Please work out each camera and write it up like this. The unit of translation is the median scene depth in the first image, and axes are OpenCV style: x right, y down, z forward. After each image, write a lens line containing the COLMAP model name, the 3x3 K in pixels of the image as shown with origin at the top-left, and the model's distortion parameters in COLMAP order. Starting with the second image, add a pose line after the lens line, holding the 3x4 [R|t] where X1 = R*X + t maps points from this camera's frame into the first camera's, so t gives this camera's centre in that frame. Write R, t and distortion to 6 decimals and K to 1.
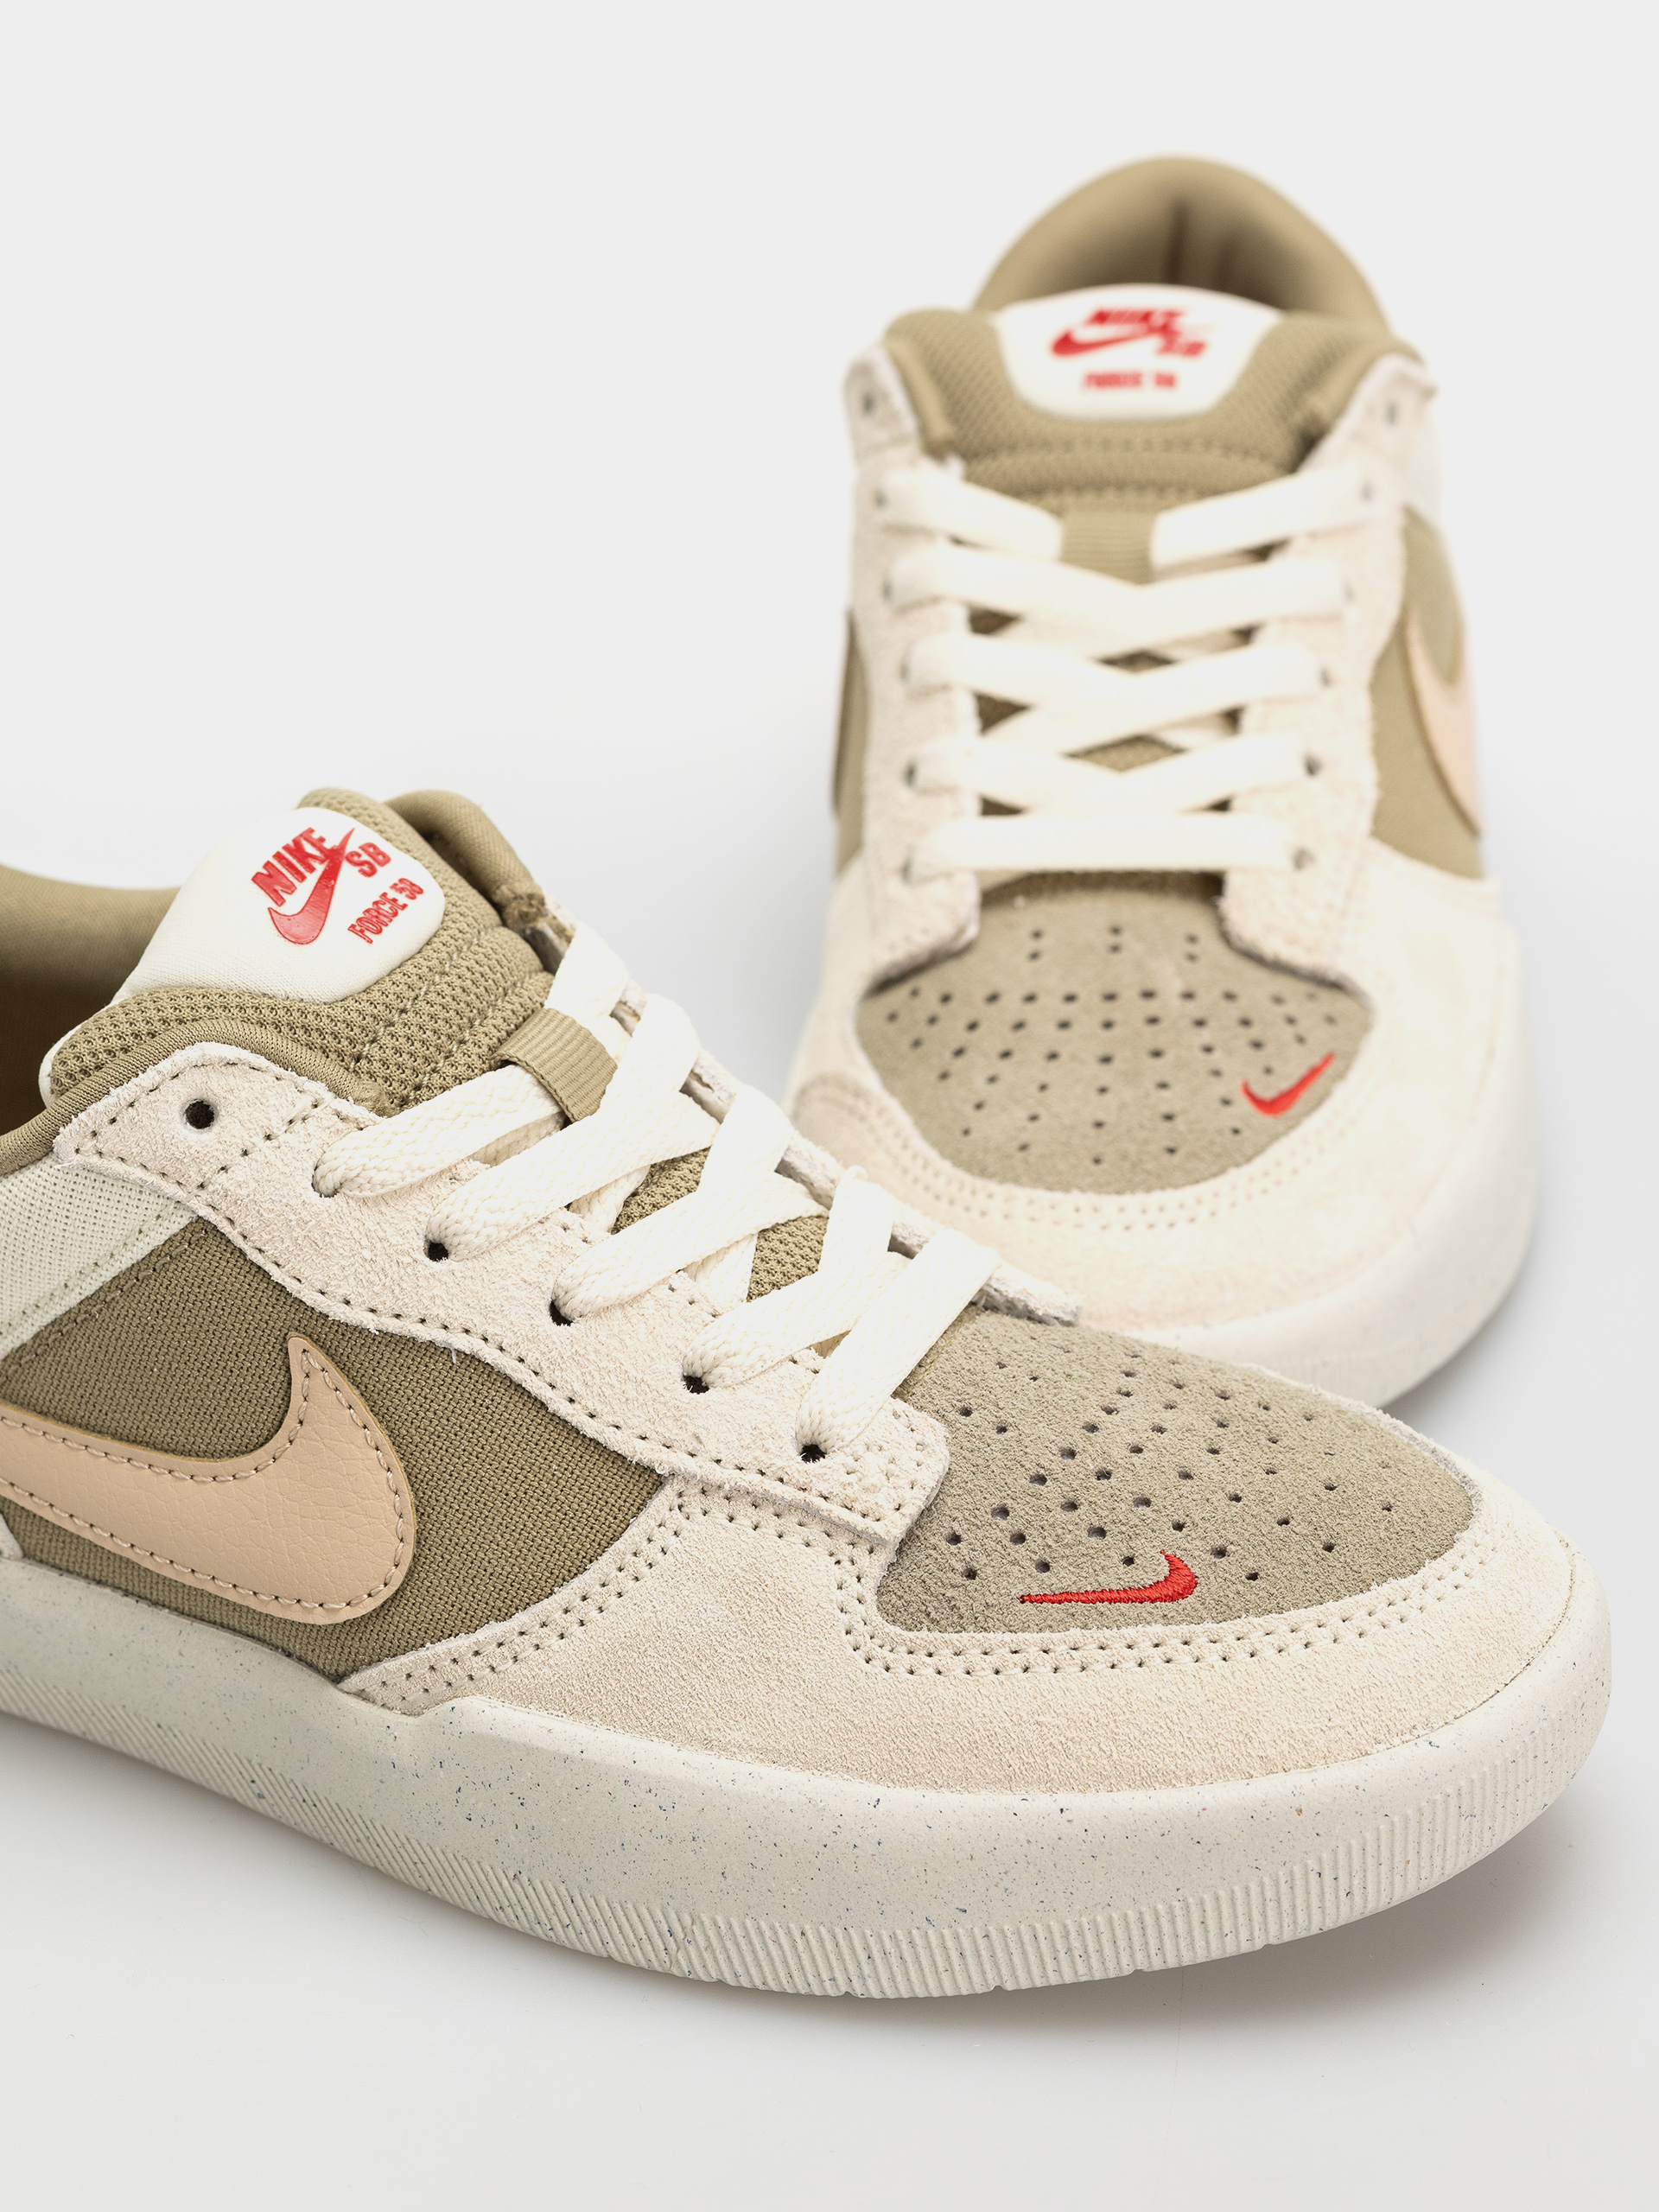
lens RADIAL K [[7315.0, 0, 832.7], [0, 7315.0, 1106.2], [0, 0, 1]] dist [0.047392, 0.000000]
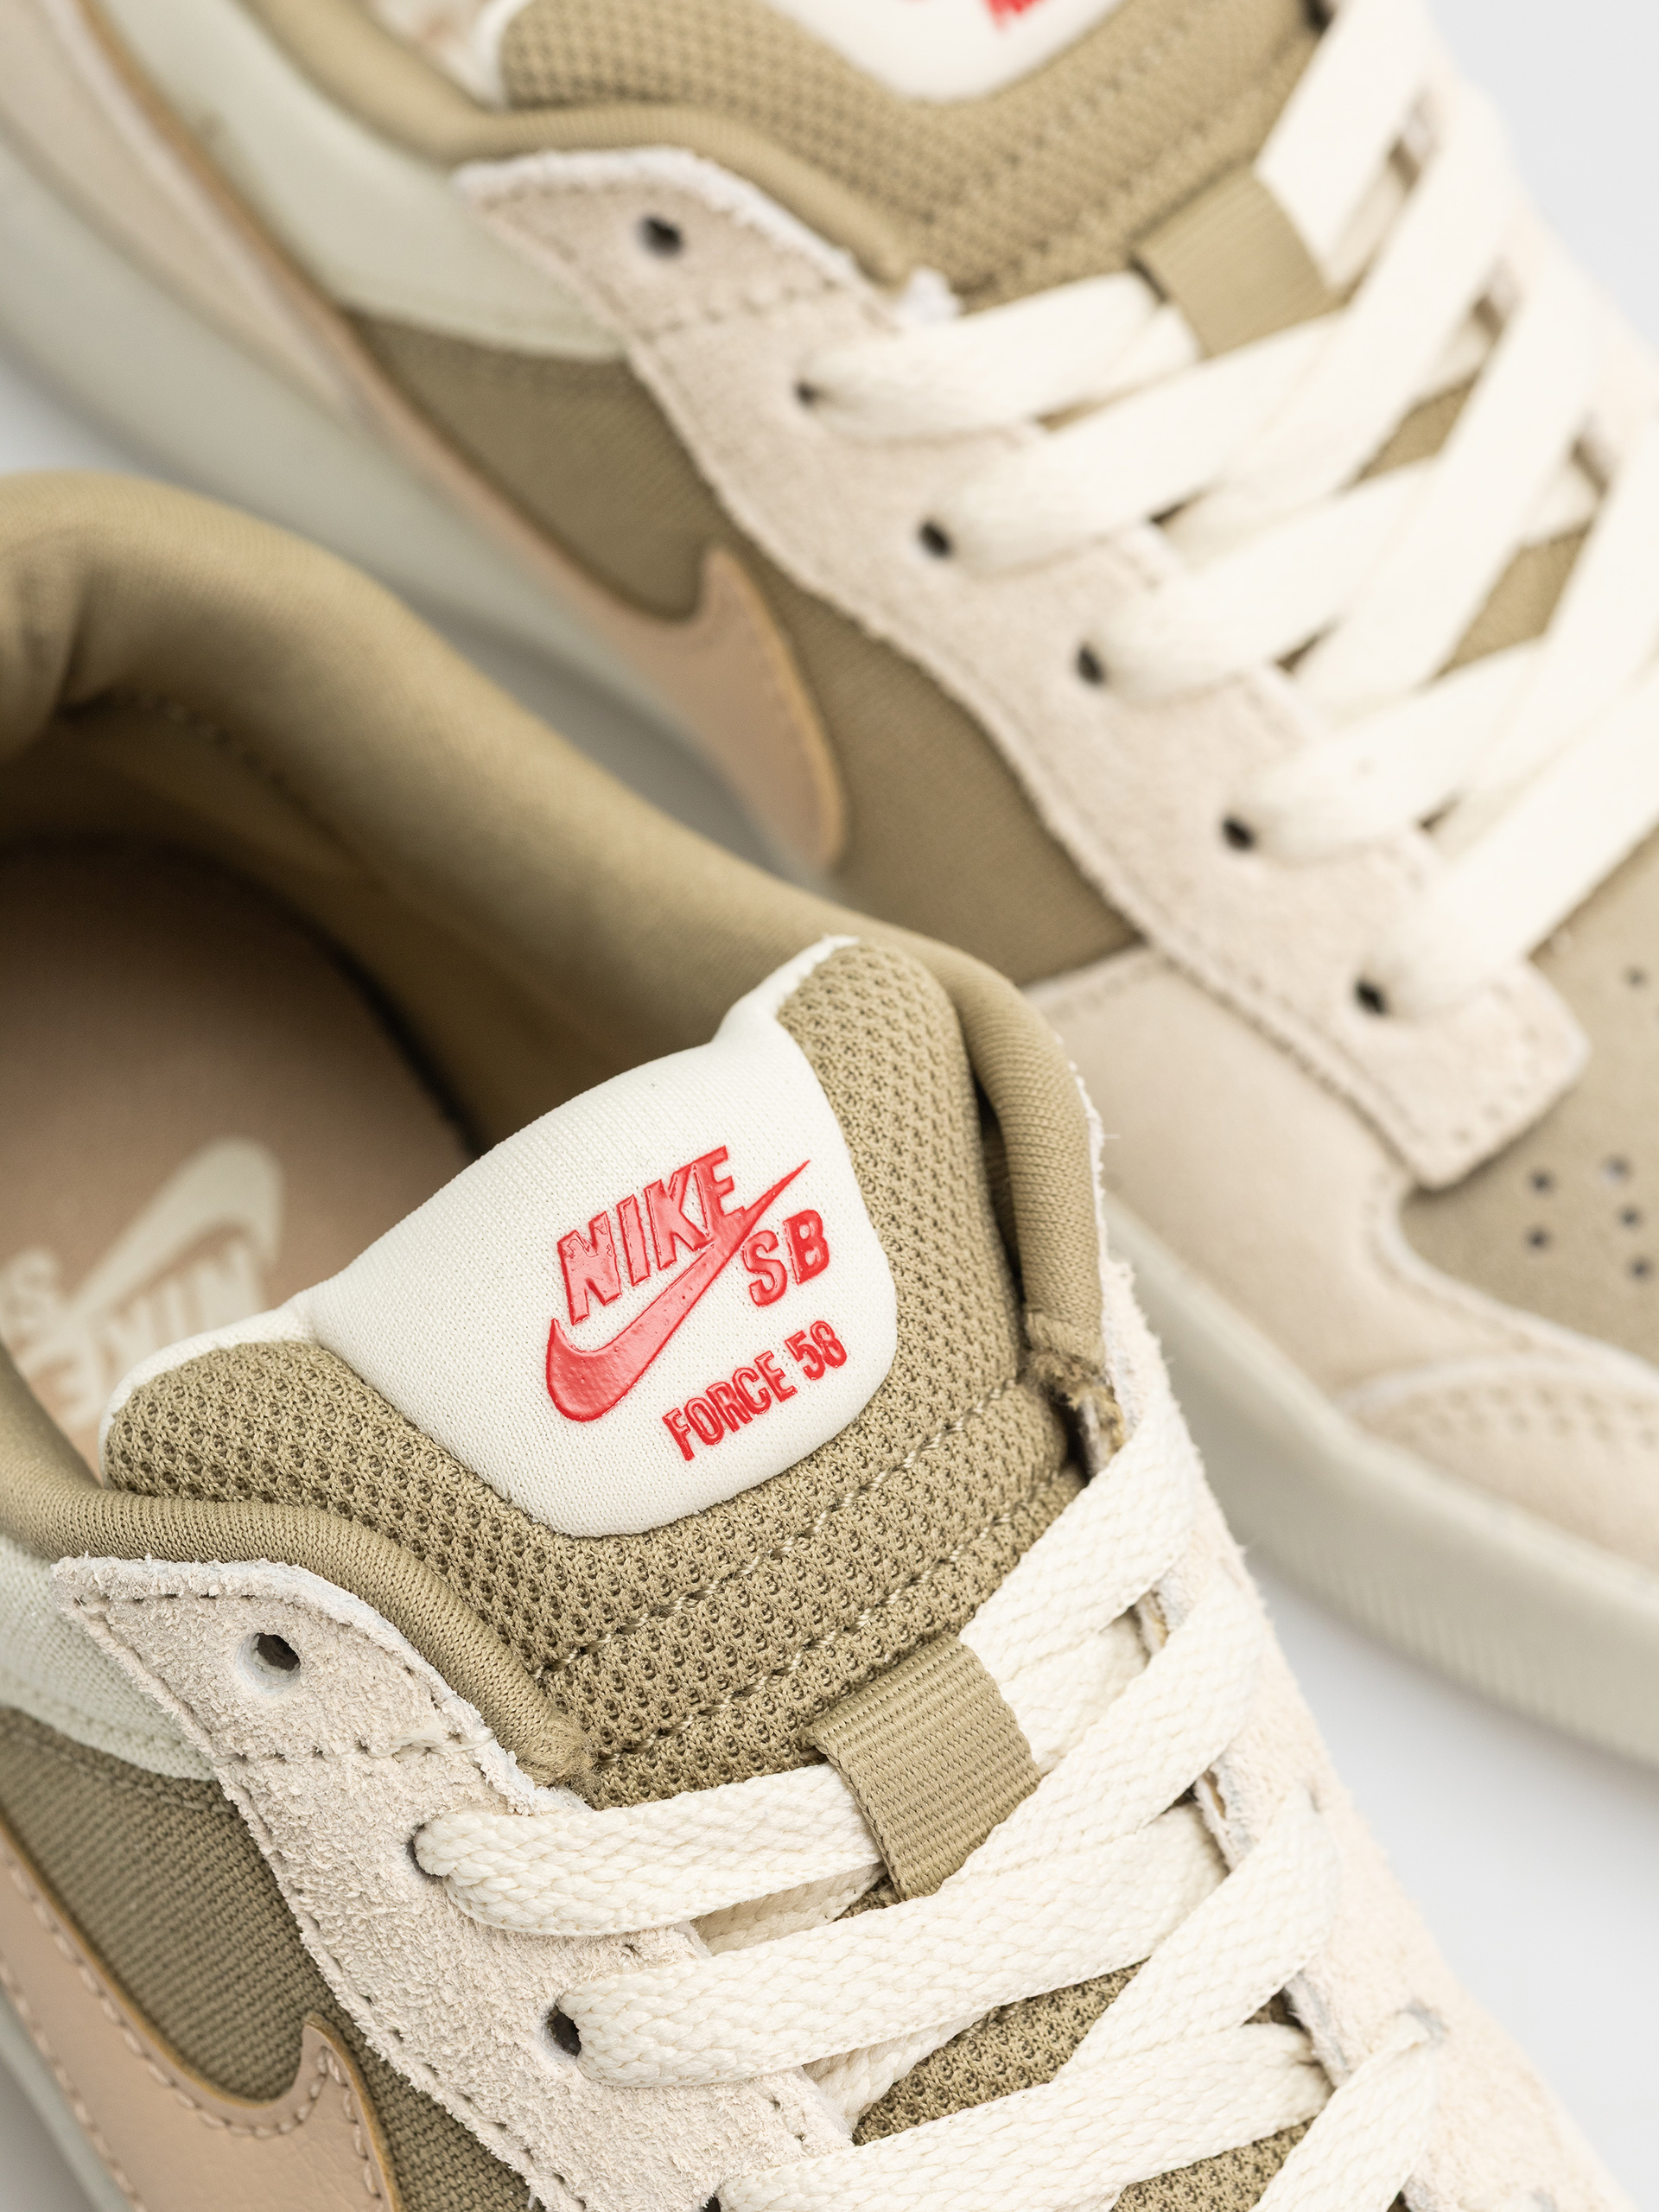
lens RADIAL K [[7315.0, 0, 826.6], [0, 7315.0, 1106.5], [0, 0, 1]] dist [0.047392, 0.000000]
pose [[0.884788, 0.431946, -0.174850, 0.032774], [-0.311157, 0.826947, 0.468337, -0.314527], [0.346888, -0.359974, 0.866076, 0.537119]]
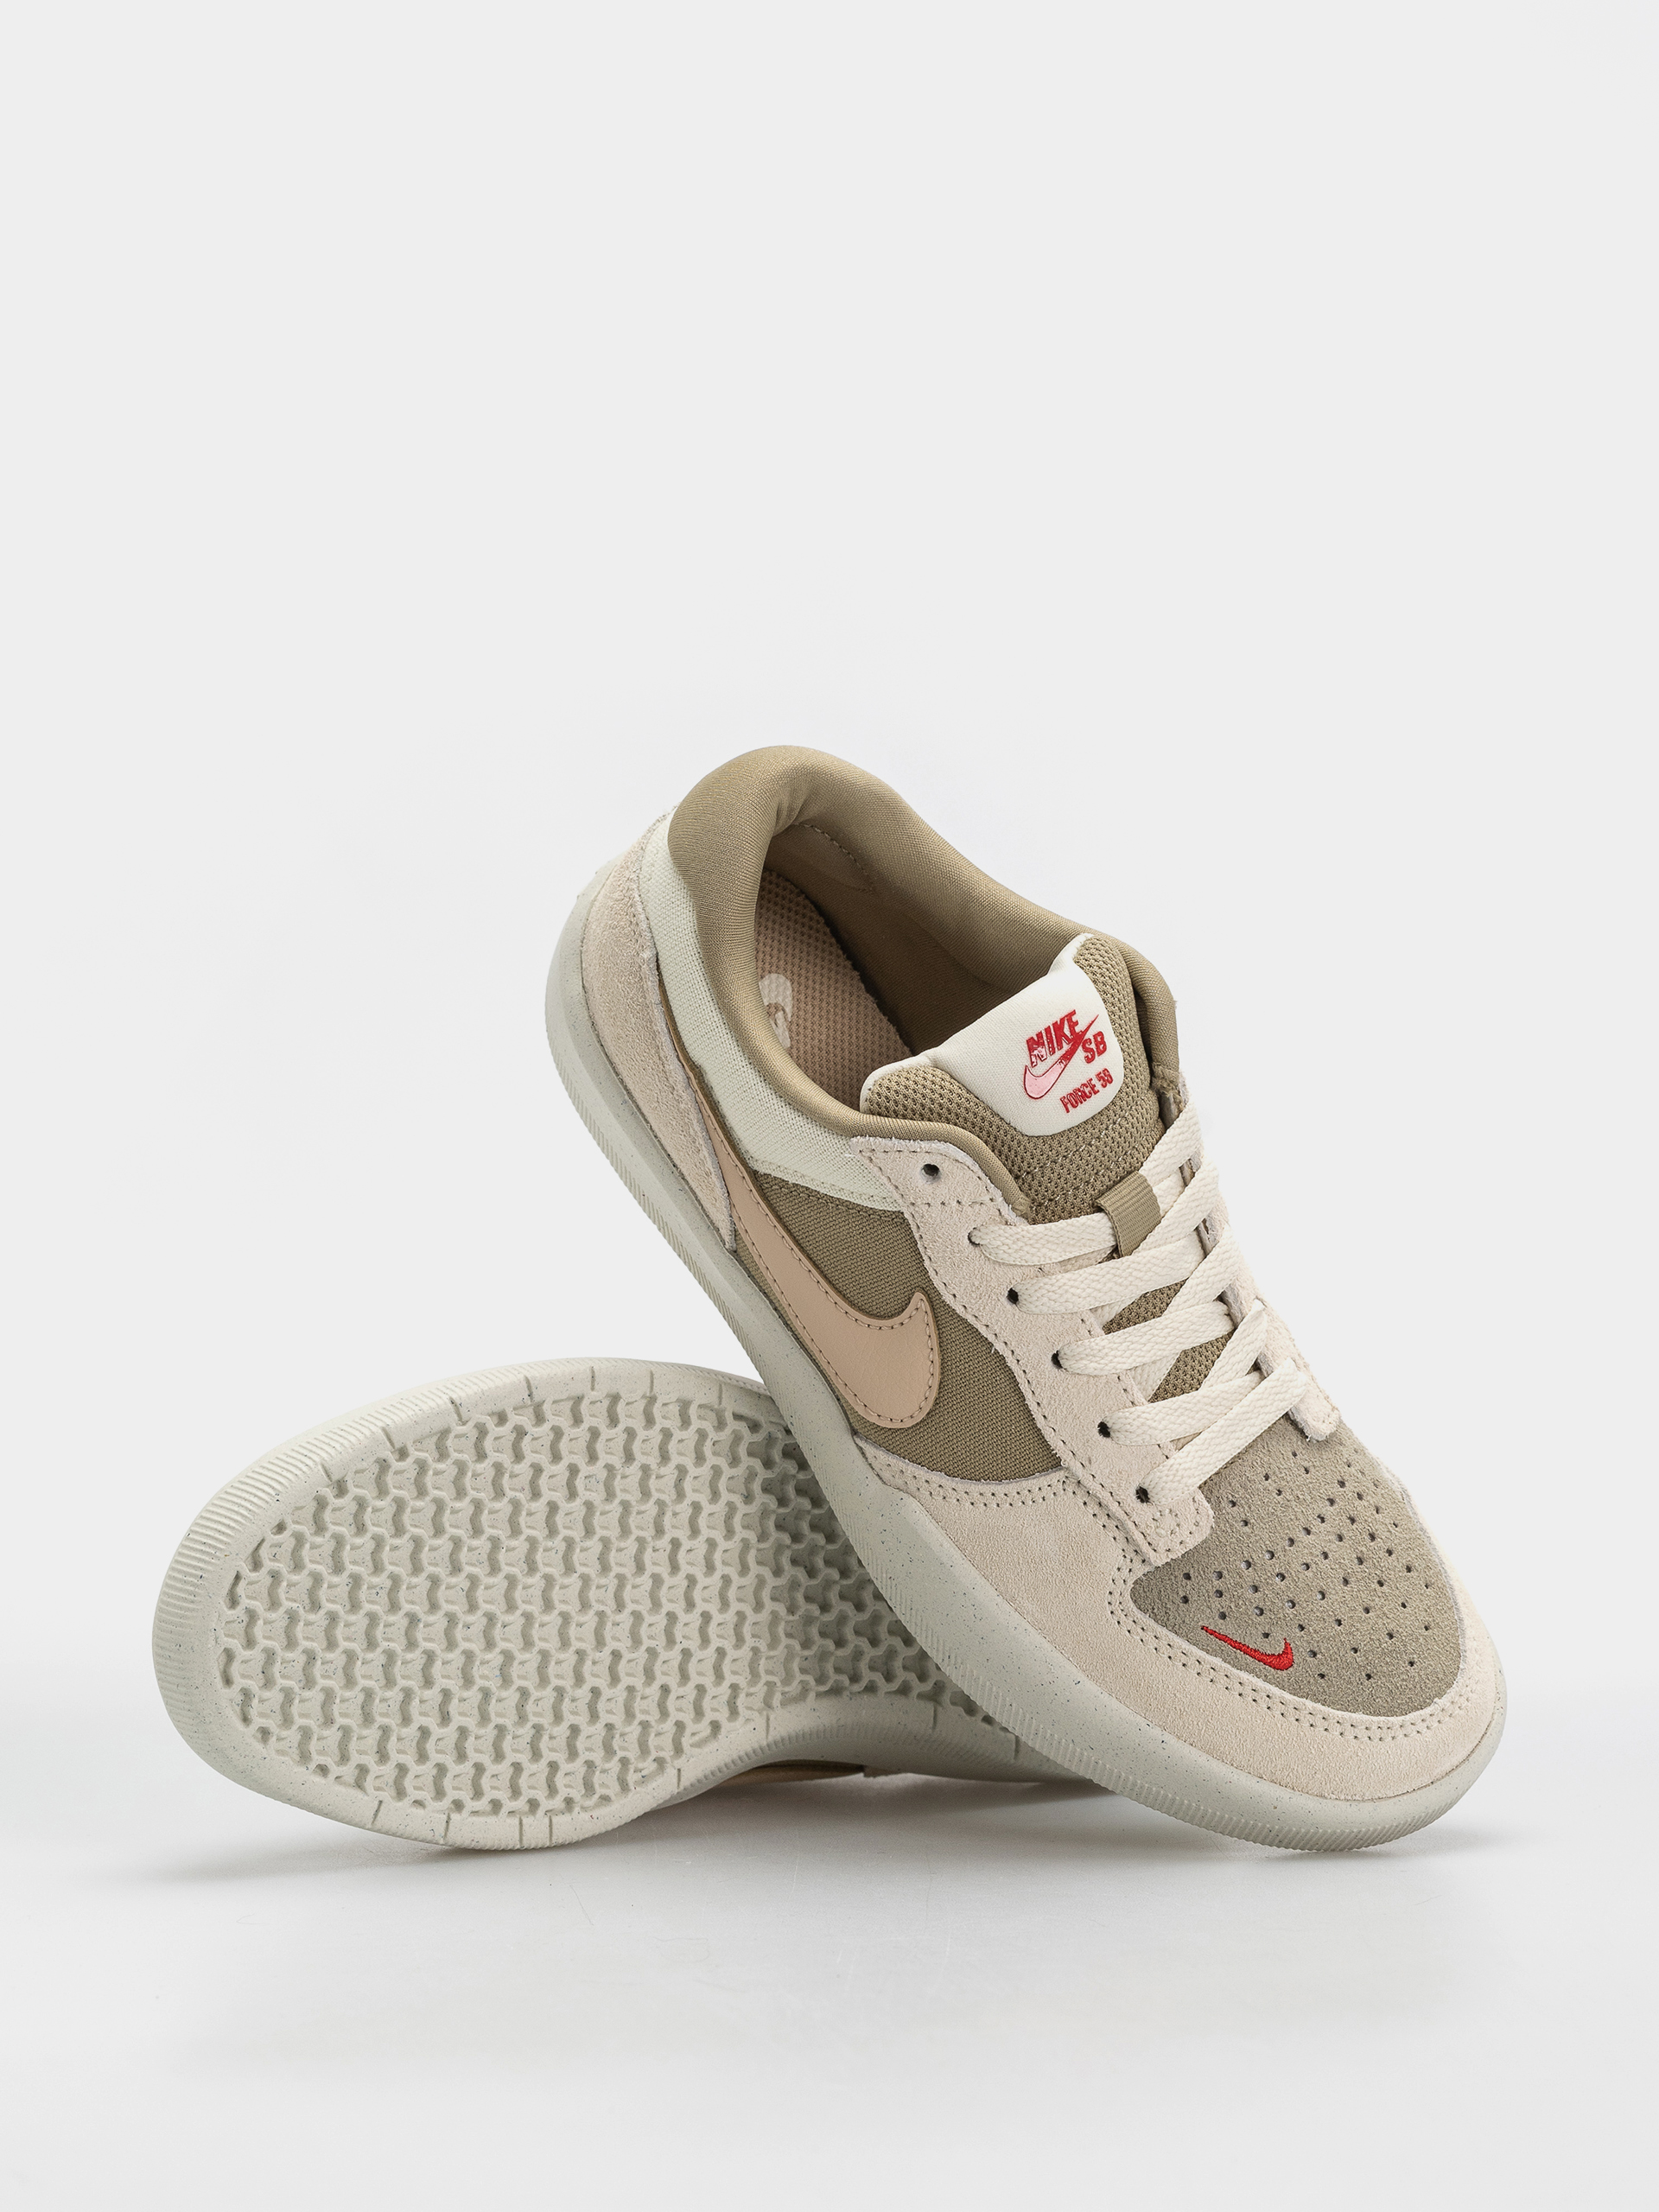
lens RADIAL K [[7315.0, 0, 829.9], [0, 7315.0, 1106.5], [0, 0, 1]] dist [0.047392, 0.000000]
pose [[0.876410, 0.475995, 0.073028, -0.242475], [-0.456777, 0.773658, 0.439100, -0.766152], [0.152511, -0.418189, 0.895465, -0.559620]]
